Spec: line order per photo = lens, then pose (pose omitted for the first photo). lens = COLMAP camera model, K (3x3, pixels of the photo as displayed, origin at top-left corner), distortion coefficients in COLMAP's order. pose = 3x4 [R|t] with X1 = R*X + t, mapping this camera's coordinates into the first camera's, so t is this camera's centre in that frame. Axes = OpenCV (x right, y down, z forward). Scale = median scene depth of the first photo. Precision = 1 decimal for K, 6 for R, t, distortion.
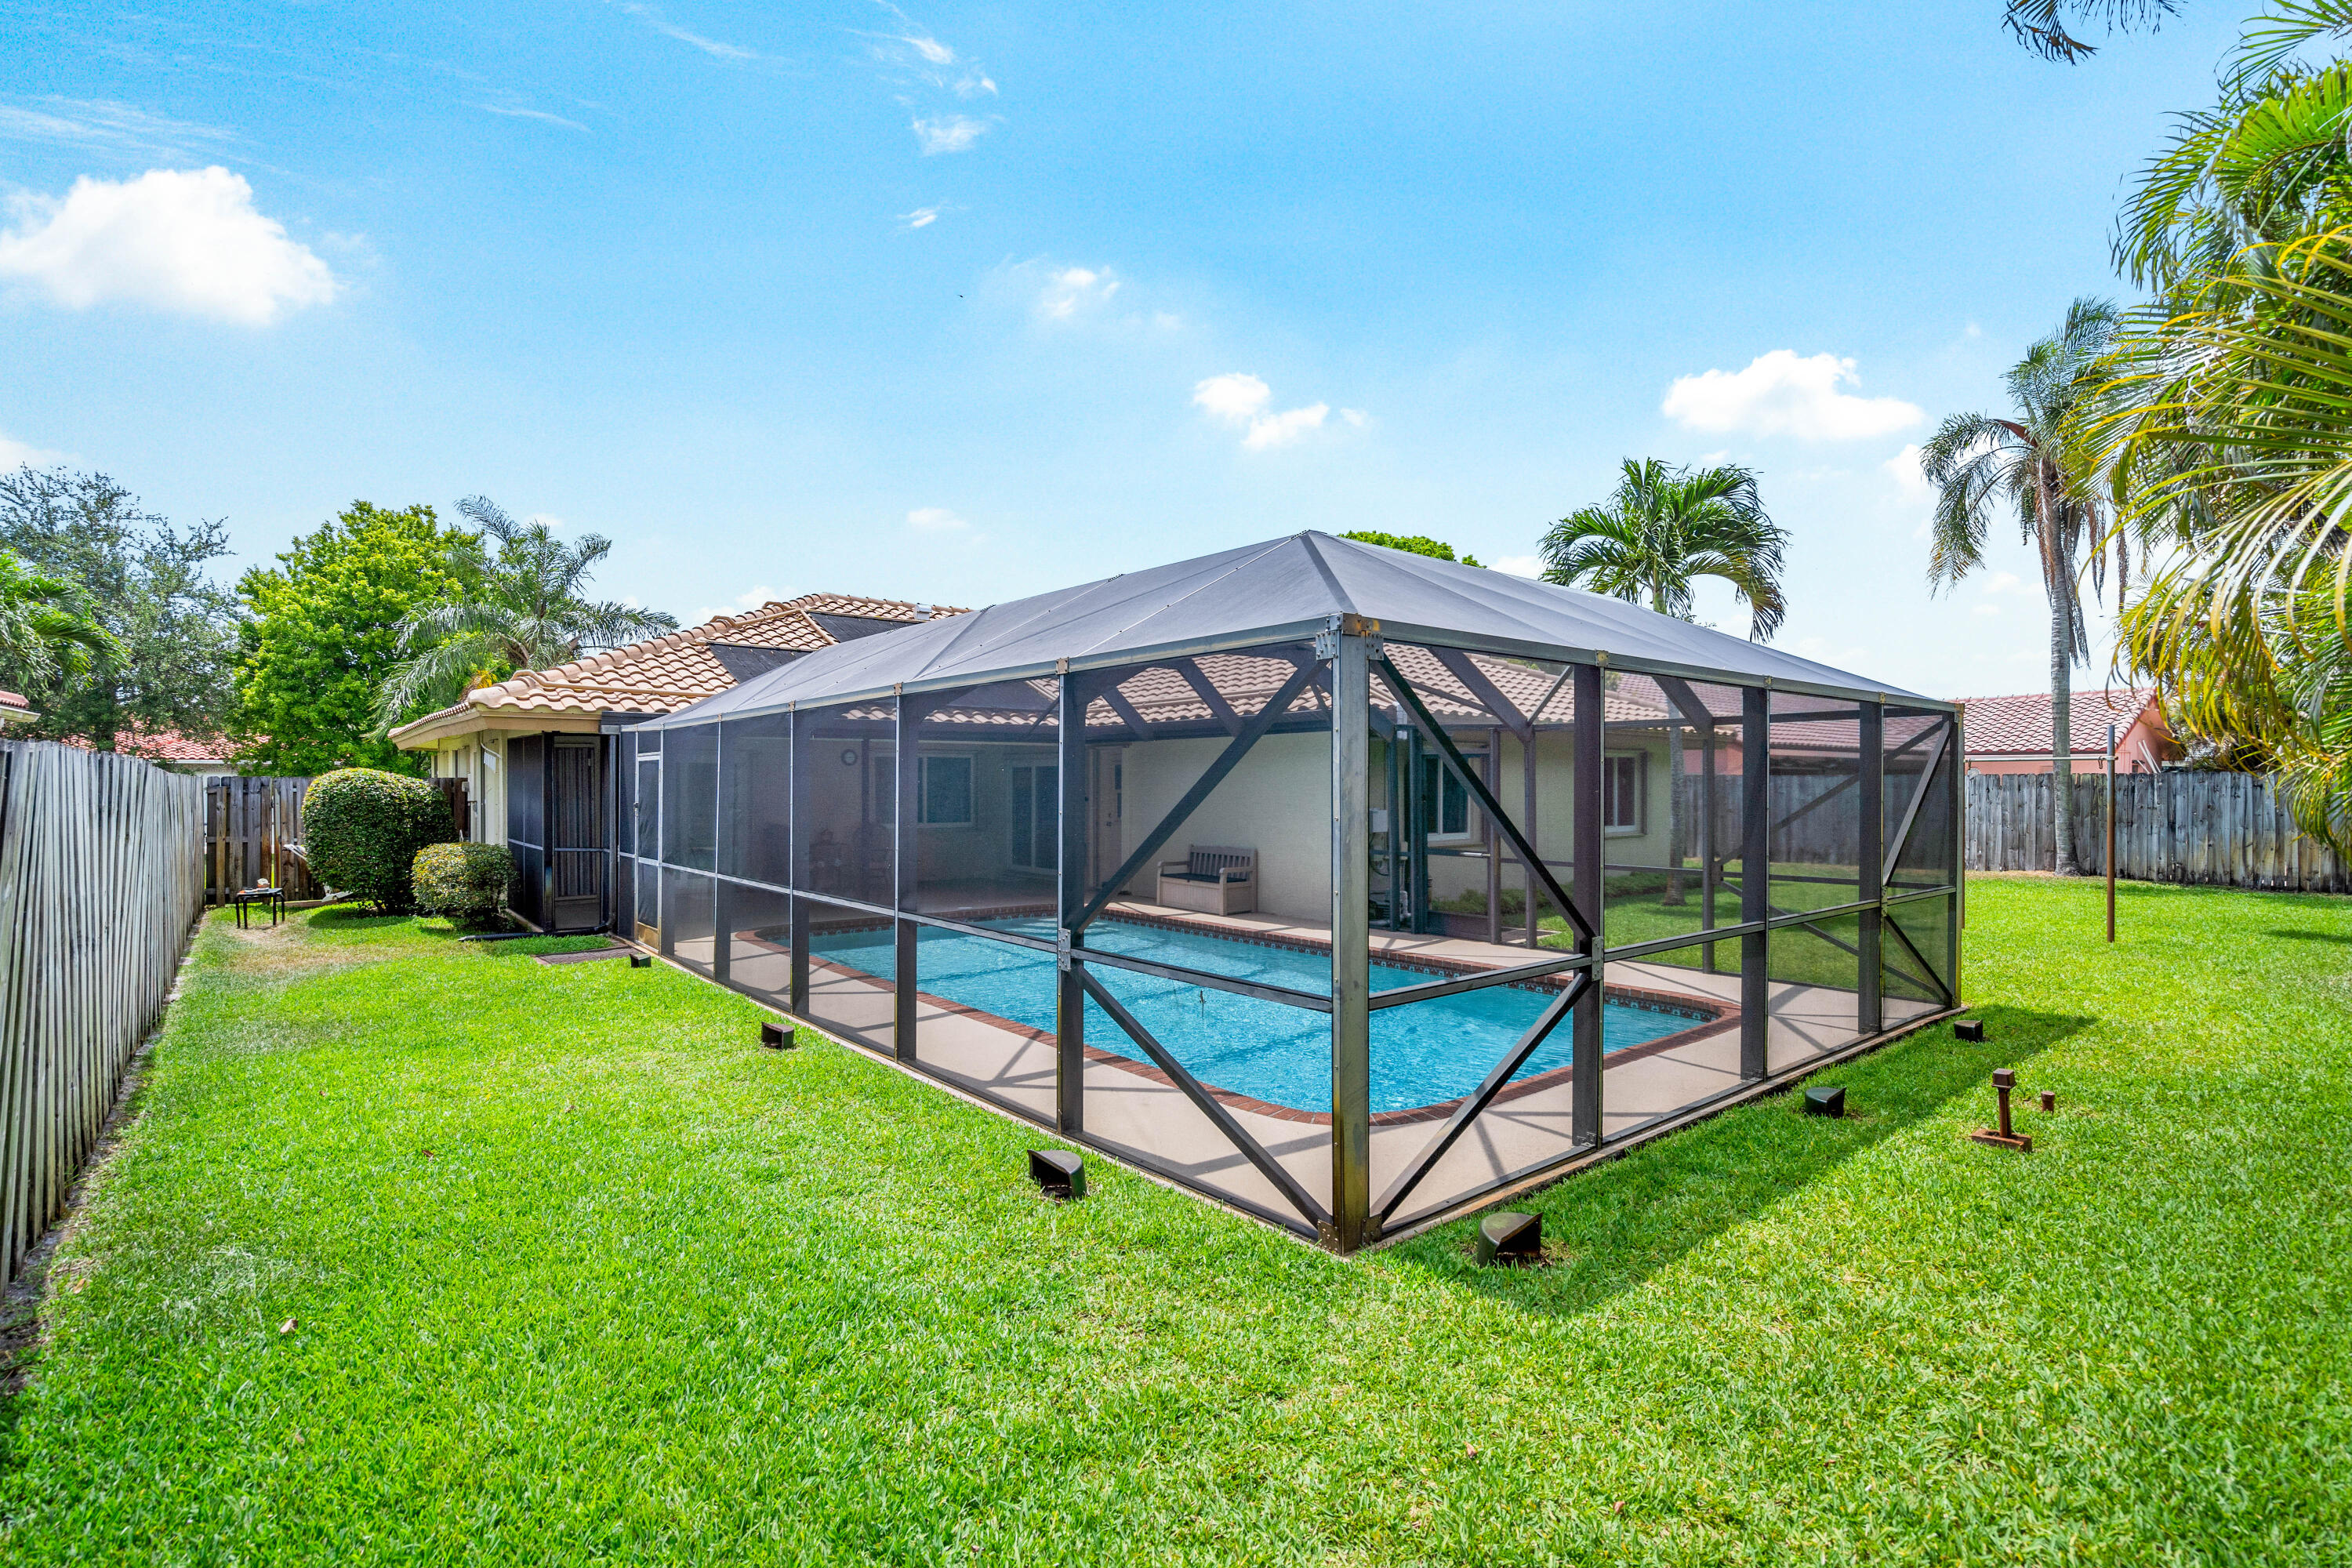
lens RADIAL K [[1090.2, 0, 1176.0], [0, 1090.2, 784.0], [0, 0, 1]] dist [0.001330, 0.000105]
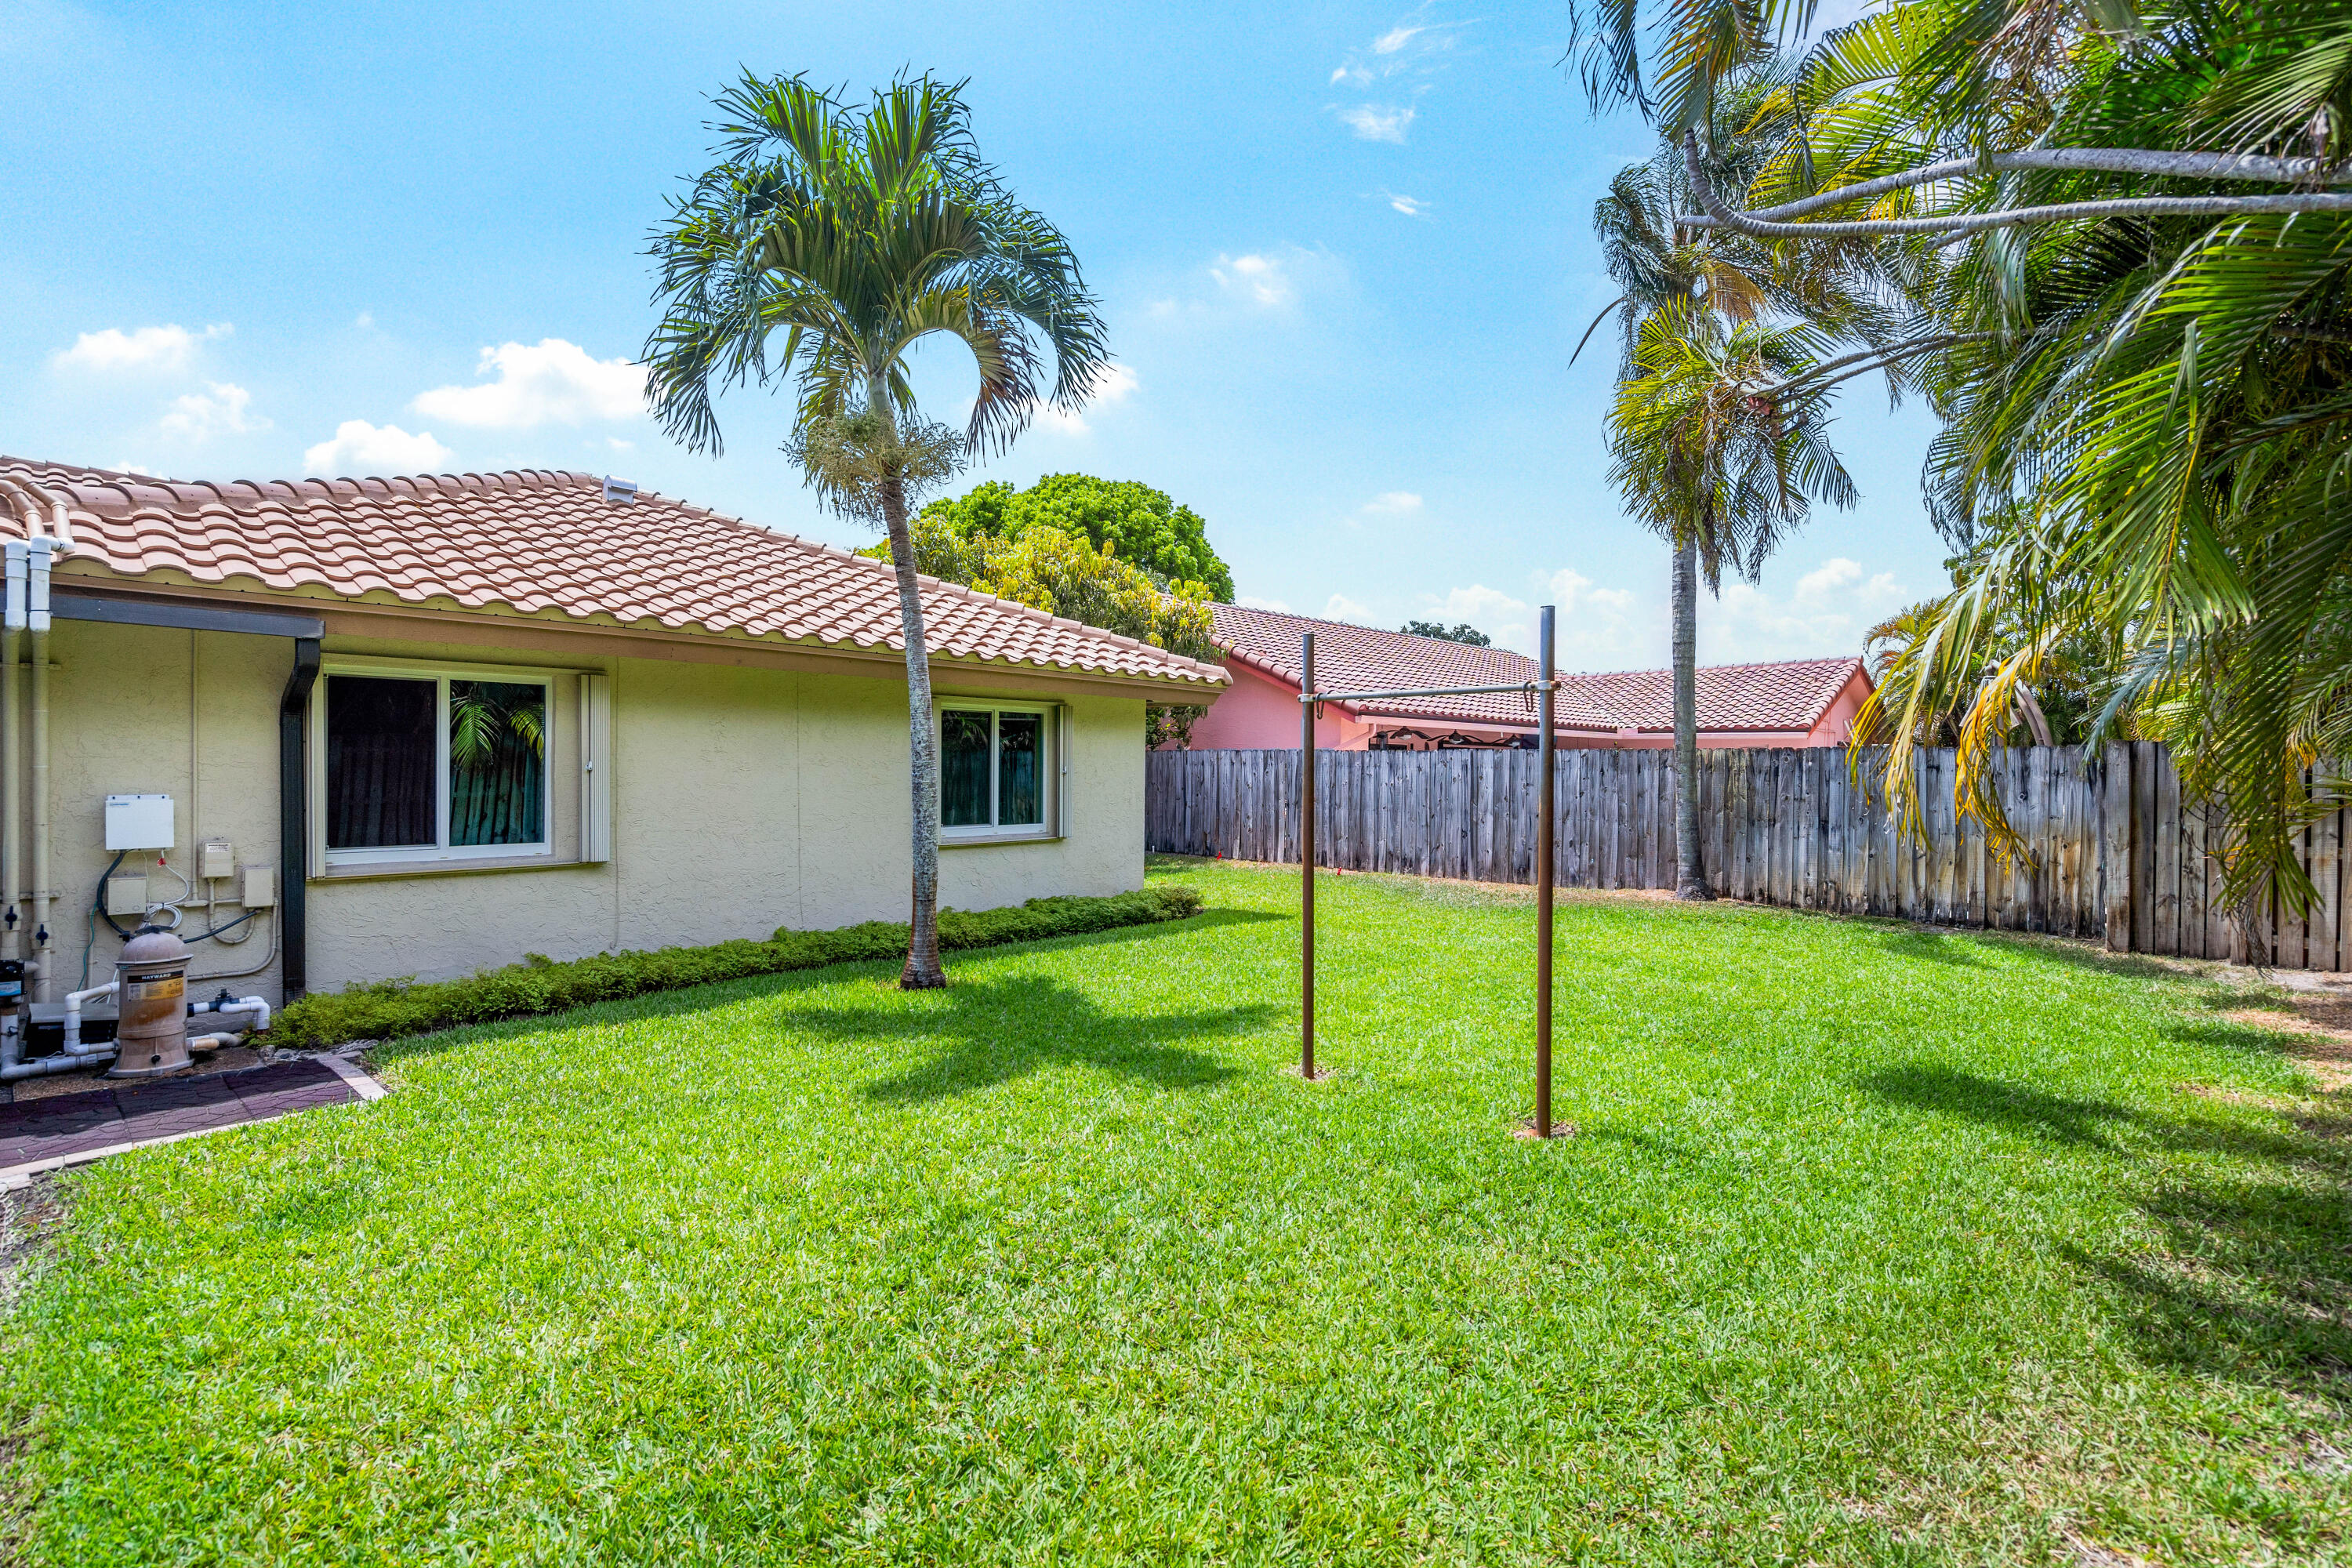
lens RADIAL K [[1103.2, 0, 1173.6], [0, 1103.2, 761.1], [0, 0, 1]] dist [0.003920, 0.000061]
pose [[0.989318, 0.009342, 0.145474, 0.416914], [-0.008883, 0.999953, -0.003803, 0.004373], [-0.145503, 0.002471, 0.989355, 0.384224]]
